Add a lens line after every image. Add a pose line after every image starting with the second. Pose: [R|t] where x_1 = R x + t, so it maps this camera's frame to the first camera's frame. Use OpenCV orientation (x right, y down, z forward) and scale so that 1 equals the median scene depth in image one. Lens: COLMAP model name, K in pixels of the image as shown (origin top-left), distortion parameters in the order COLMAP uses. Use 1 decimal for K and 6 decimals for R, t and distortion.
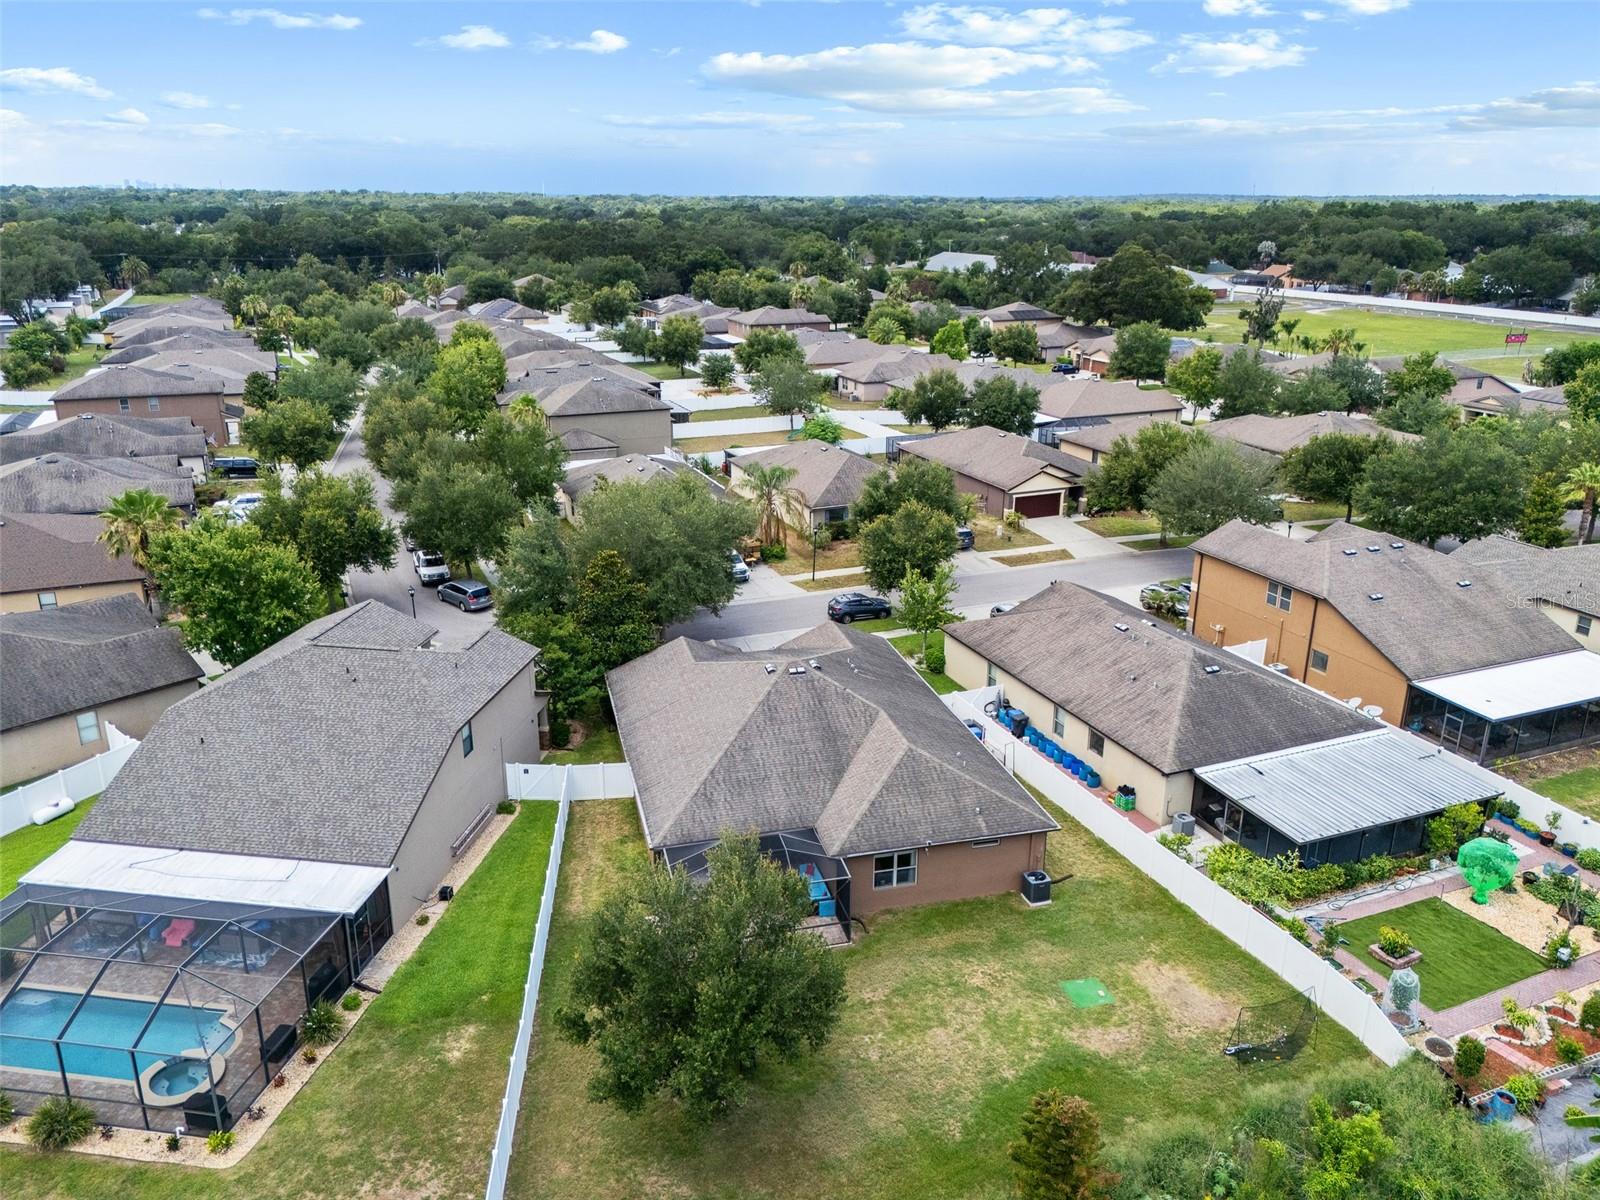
lens RADIAL K [[1174.0, 0, 798.5], [0, 1174.0, 601.3], [0, 0, 1]] dist [0.064973, -0.051891]
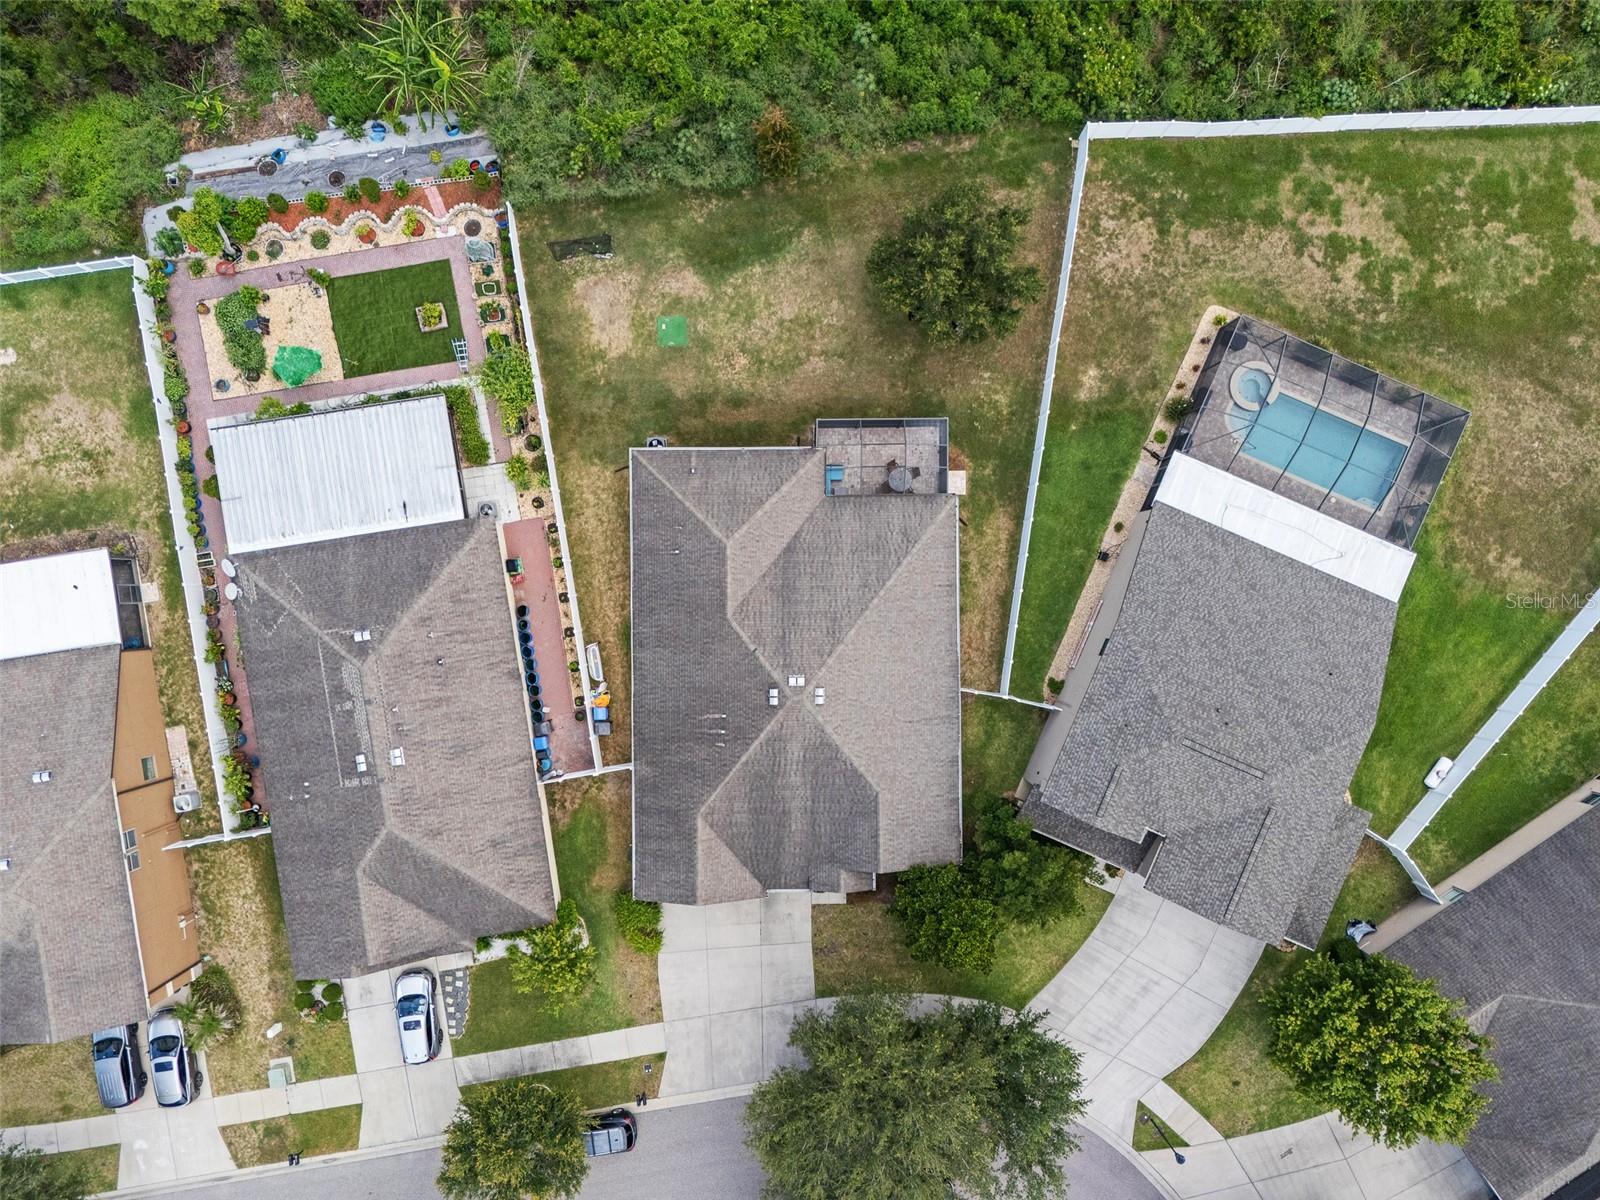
lens RADIAL K [[1174.0, 0, 792.1], [0, 1174.0, 599.5], [0, 0, 1]] dist [0.064973, -0.051891]
pose [[-0.969708, -0.243111, -0.023744, 0.041406], [0.060764, -0.334233, 0.940530, -0.831823], [-0.236589, 0.910596, 0.338881, 0.573639]]
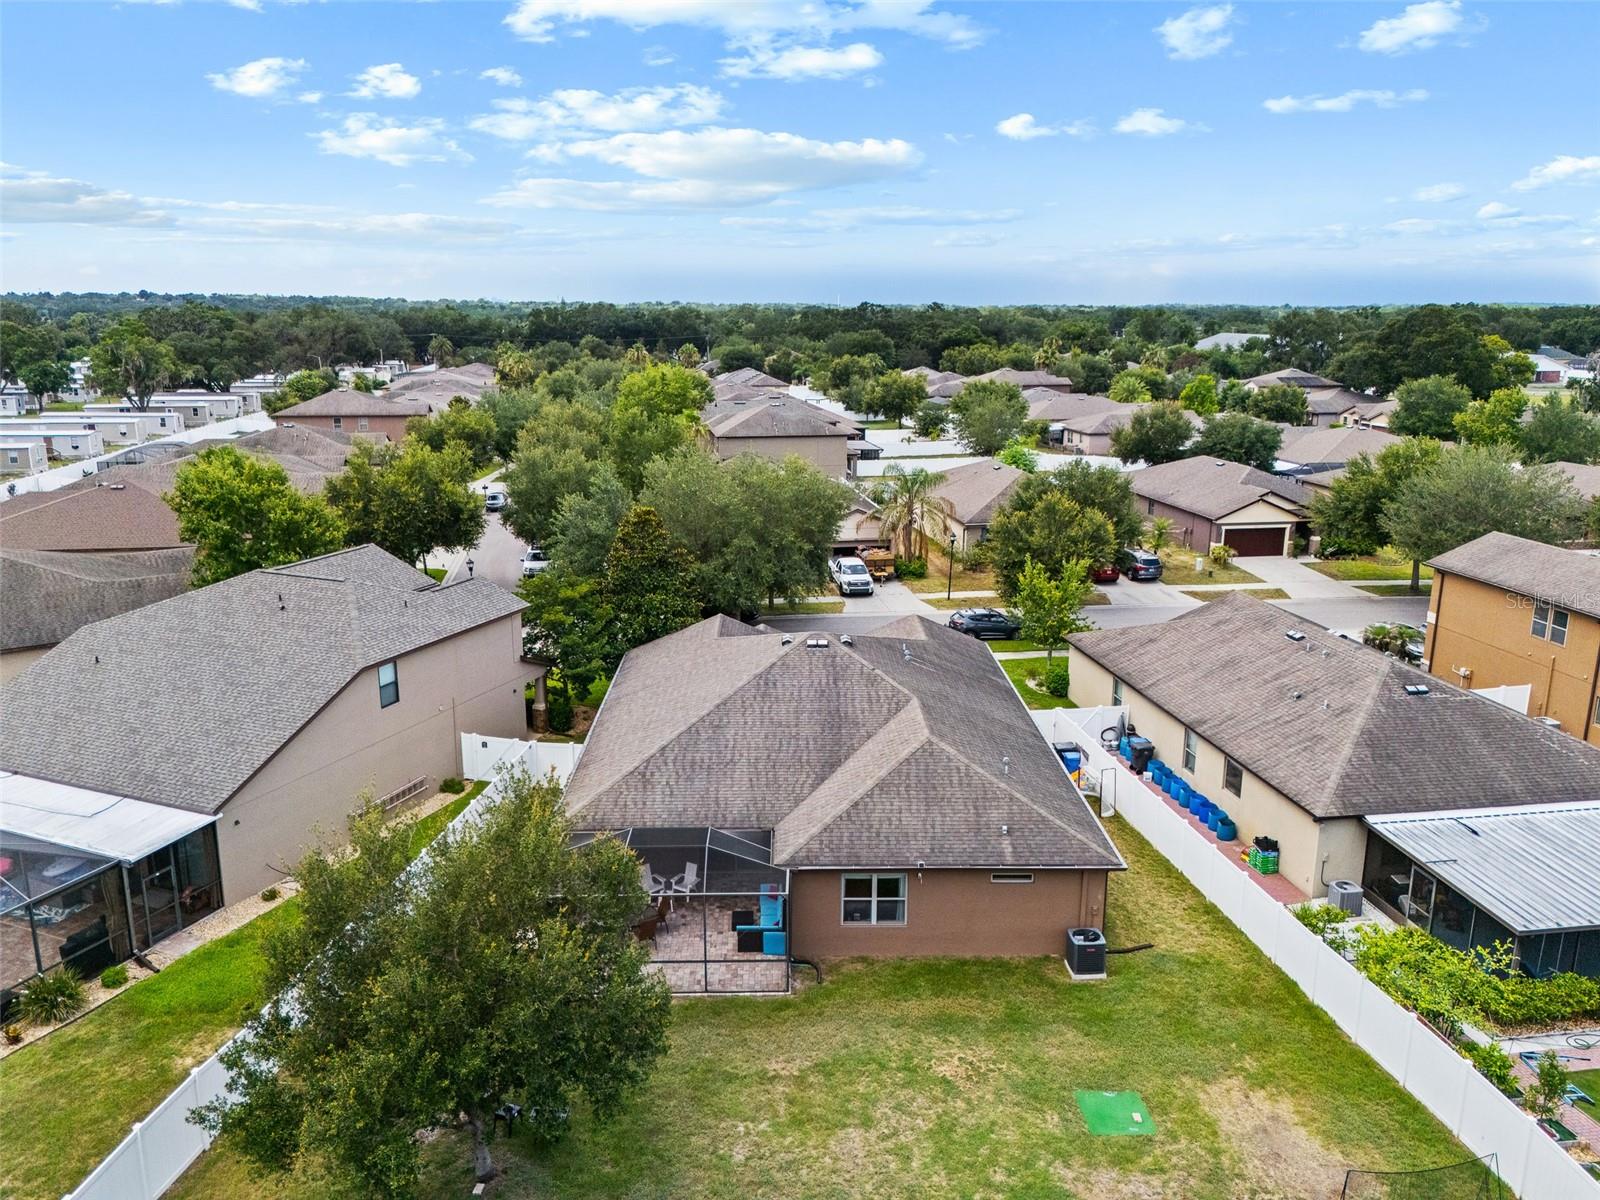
lens RADIAL K [[1174.0, 0, 800.1], [0, 1174.0, 594.7], [0, 0, 1]] dist [0.064973, -0.051891]
pose [[0.972476, 0.053962, -0.226669, 0.154773], [-0.074582, 0.993720, -0.083410, 0.089384], [0.220744, 0.098020, 0.970394, 0.236481]]
